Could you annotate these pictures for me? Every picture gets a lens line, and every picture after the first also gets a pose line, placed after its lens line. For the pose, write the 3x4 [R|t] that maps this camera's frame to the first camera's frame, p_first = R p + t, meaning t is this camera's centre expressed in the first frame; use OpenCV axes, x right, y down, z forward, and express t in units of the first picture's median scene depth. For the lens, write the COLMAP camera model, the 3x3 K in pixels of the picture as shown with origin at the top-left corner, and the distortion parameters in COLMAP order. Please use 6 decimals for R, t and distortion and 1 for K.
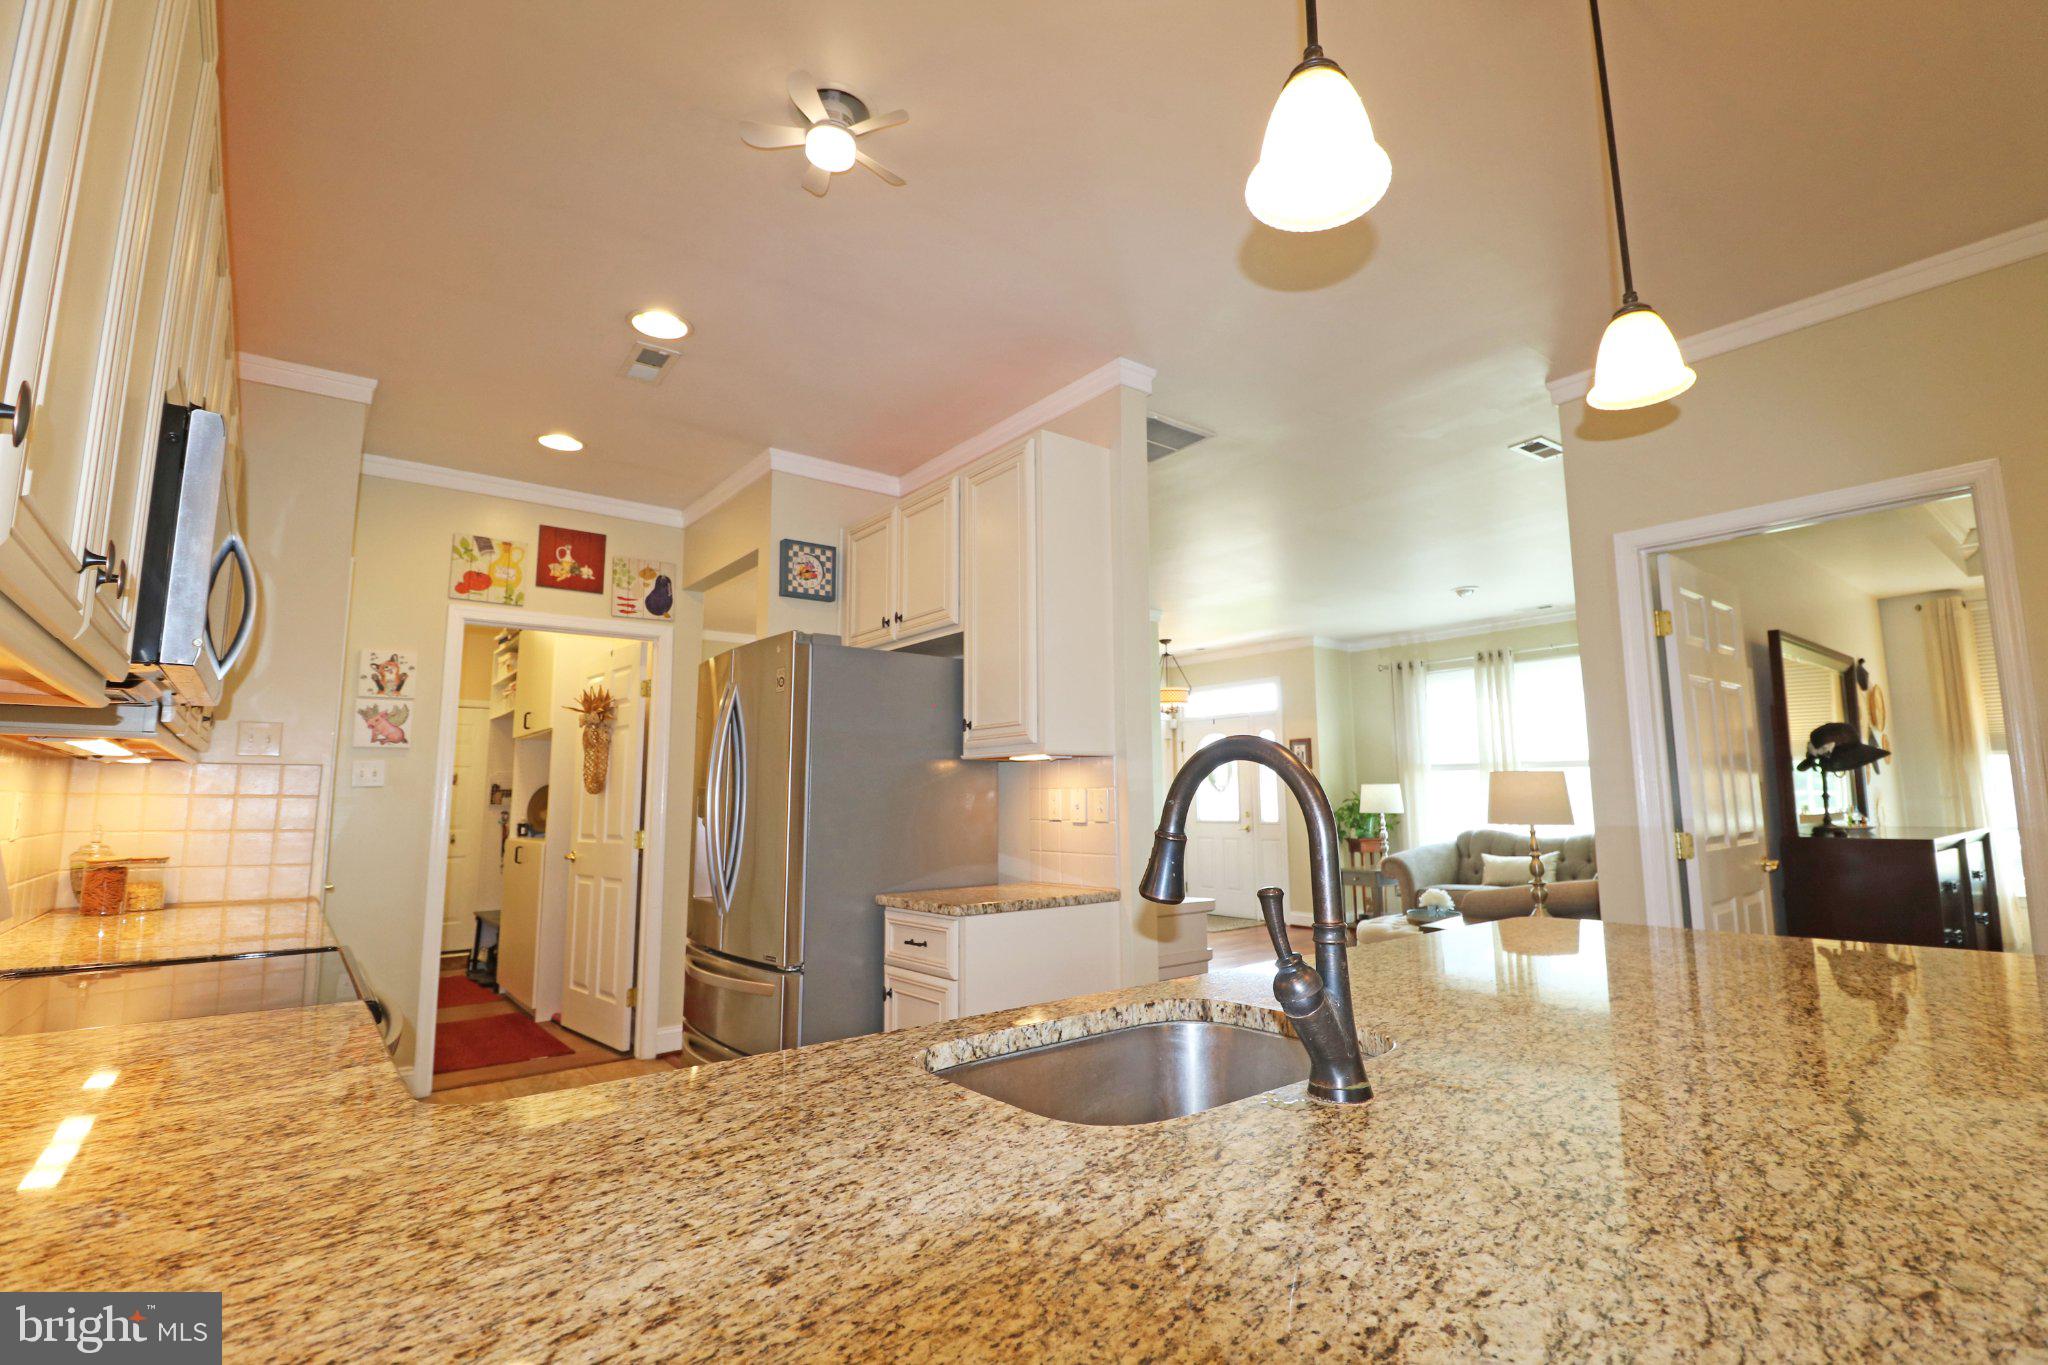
lens RADIAL K [[954.2, 0, 1050.0], [0, 954.2, 674.9], [0, 0, 1]] dist [-0.001300, -0.011318]
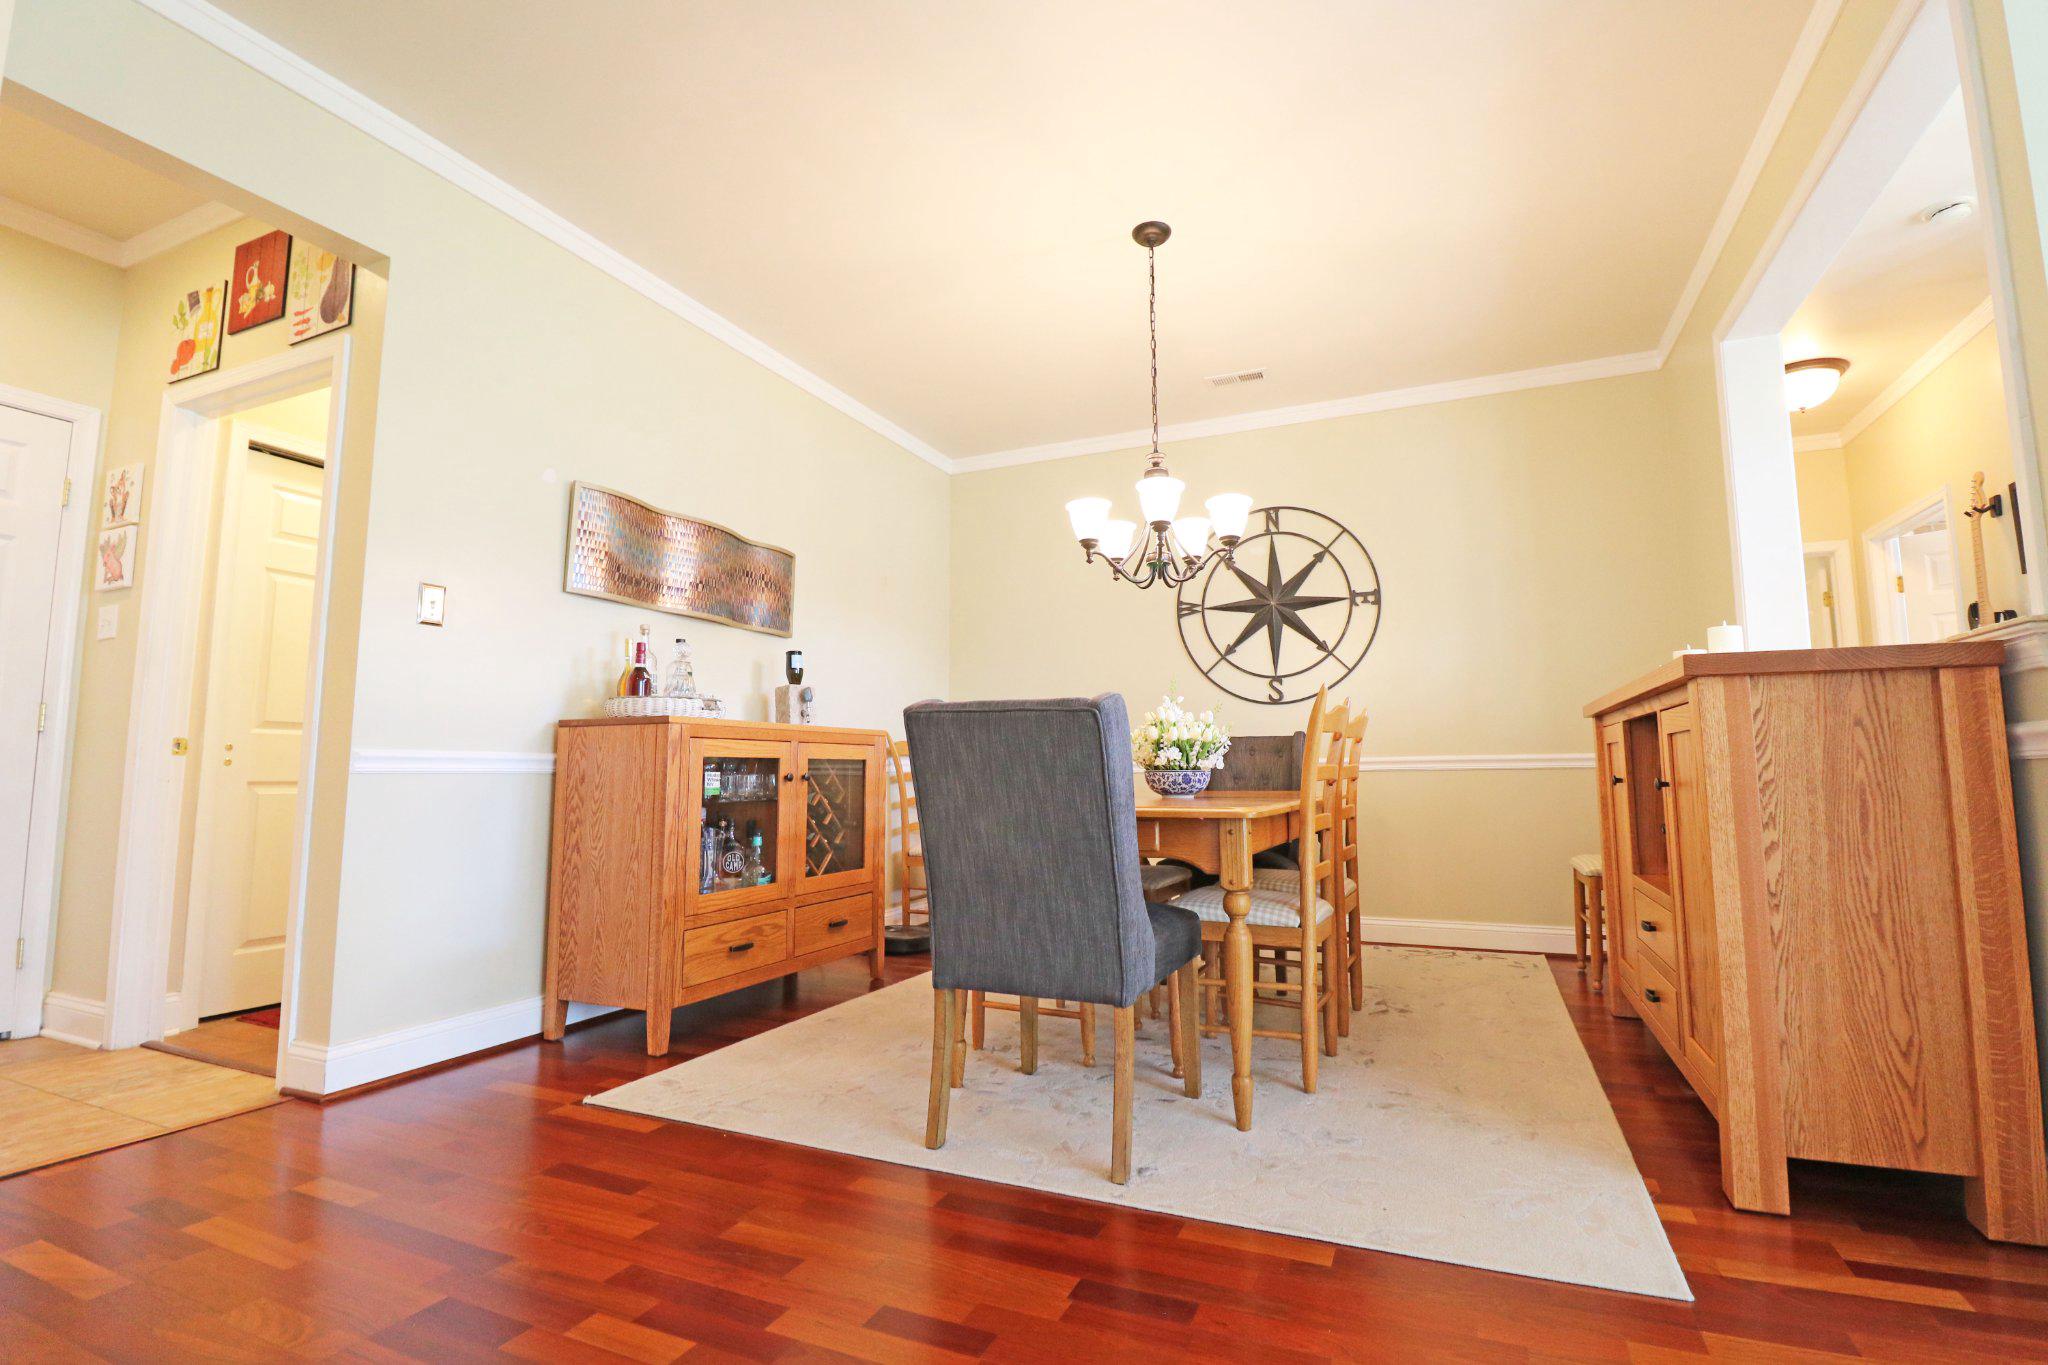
lens RADIAL K [[954.2, 0, 1041.2], [0, 954.2, 669.1], [0, 0, 1]] dist [-0.001300, -0.011318]
pose [[0.456254, -0.086489, -0.885636, 0.283208], [0.116409, 0.992514, -0.036955, 0.224185], [0.882202, -0.086235, 0.462907, 1.132080]]
